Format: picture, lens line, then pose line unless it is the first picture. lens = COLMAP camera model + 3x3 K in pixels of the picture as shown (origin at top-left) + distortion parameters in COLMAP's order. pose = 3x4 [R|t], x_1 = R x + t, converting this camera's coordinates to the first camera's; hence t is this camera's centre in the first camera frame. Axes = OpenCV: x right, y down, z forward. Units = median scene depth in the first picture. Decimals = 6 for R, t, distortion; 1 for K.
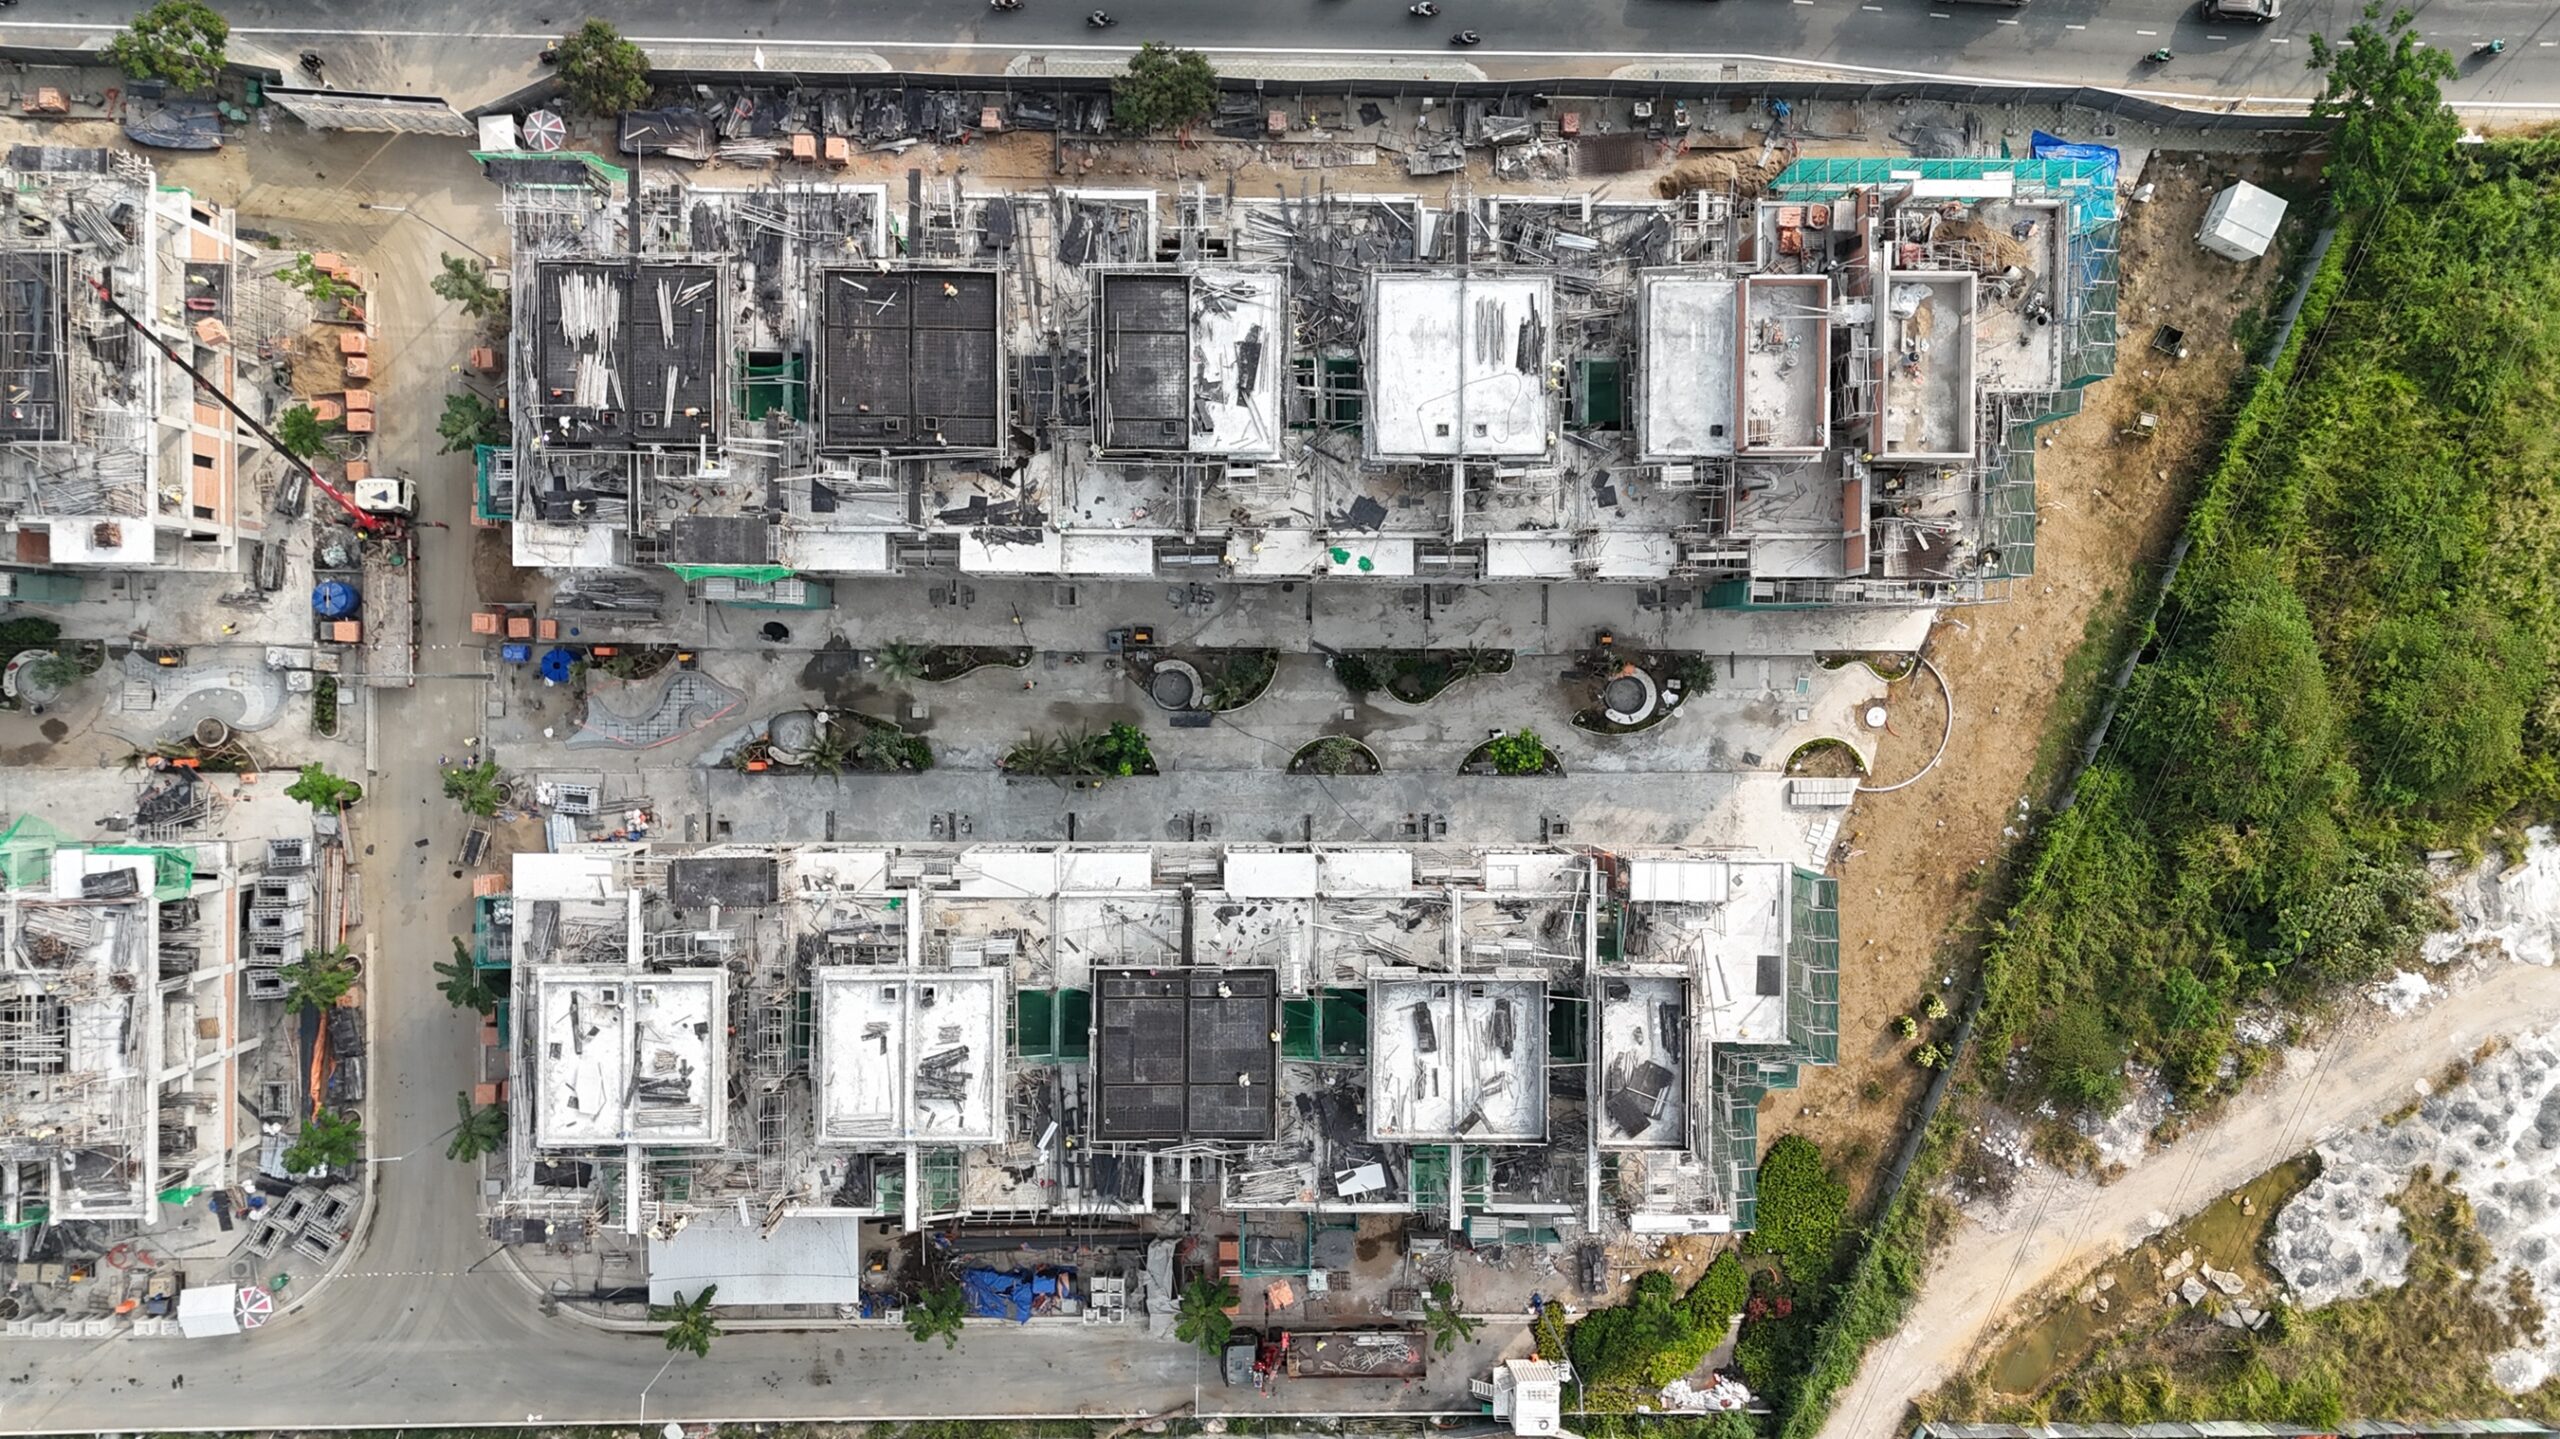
lens RADIAL K [[1892.0, 0, 1275.7], [0, 1892.0, 718.8], [0, 0, 1]] dist [0.057405, -0.042623]
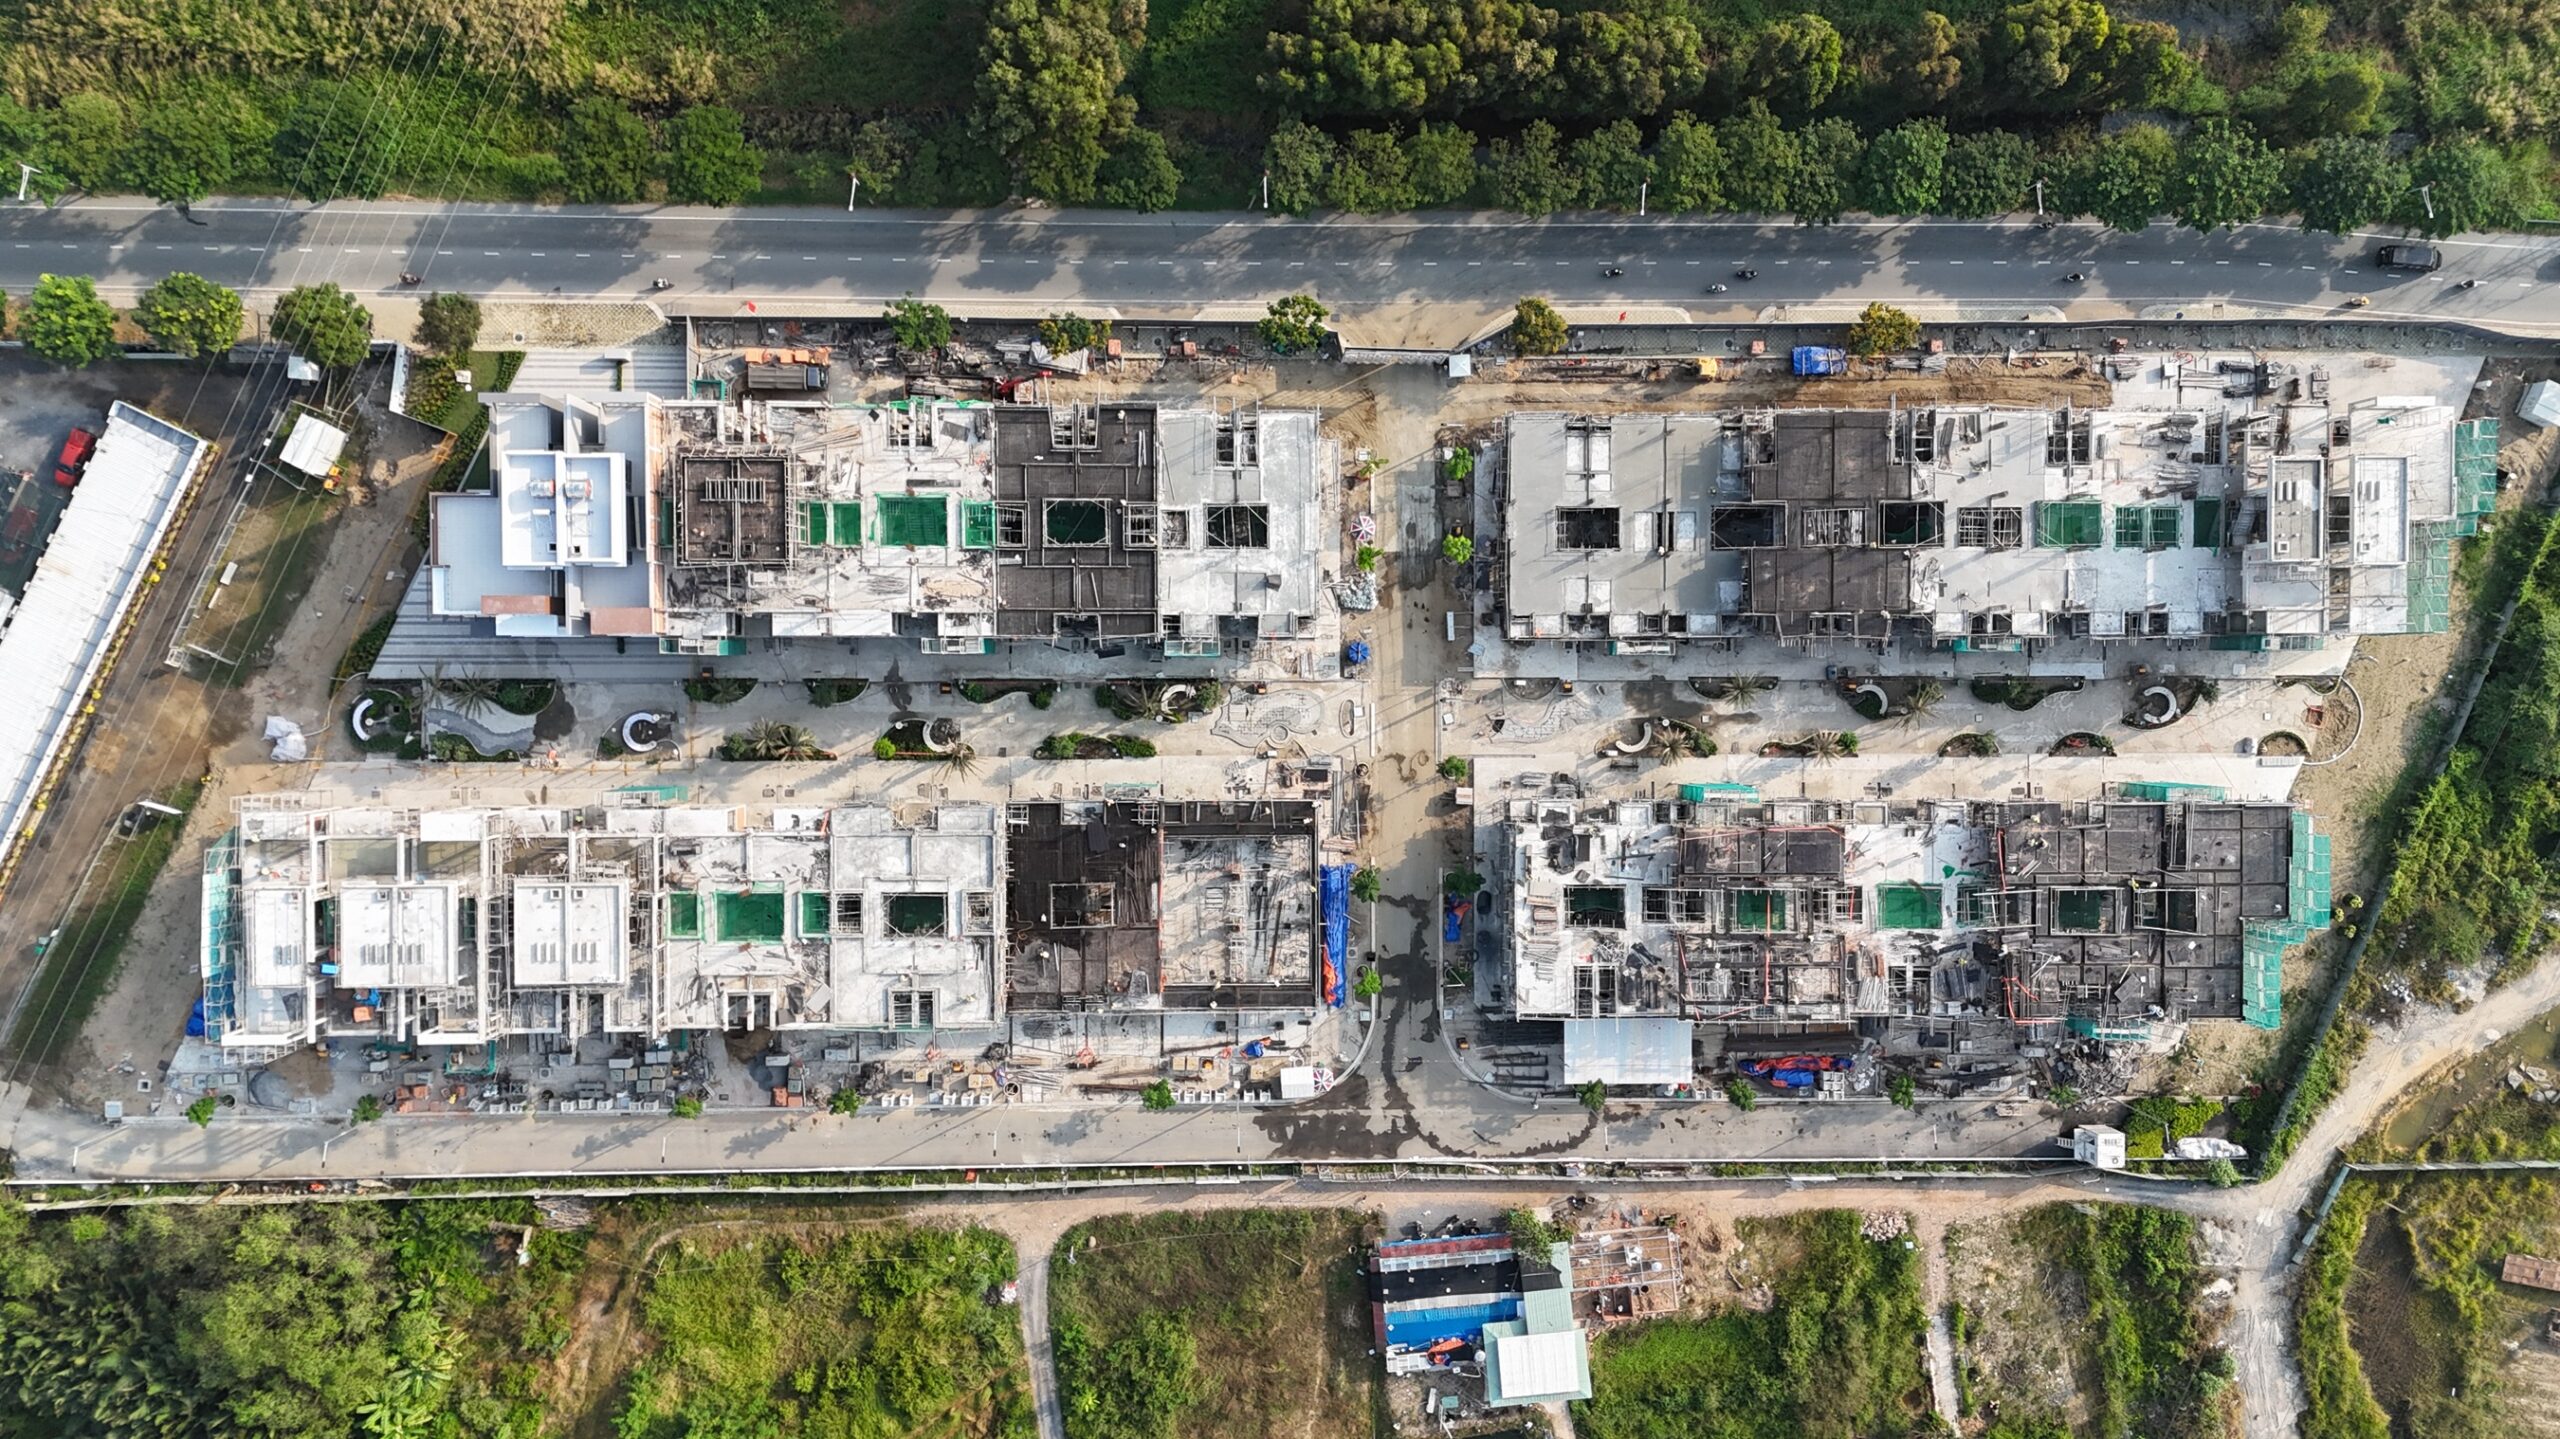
lens RADIAL K [[1892.0, 0, 1291.4], [0, 1892.0, 722.6], [0, 0, 1]] dist [0.057405, -0.042623]
pose [[0.999947, -0.006840, 0.007678, -0.552341], [0.006819, 0.999973, 0.002765, -0.006754], [-0.007697, -0.002713, 0.999967, -0.589477]]
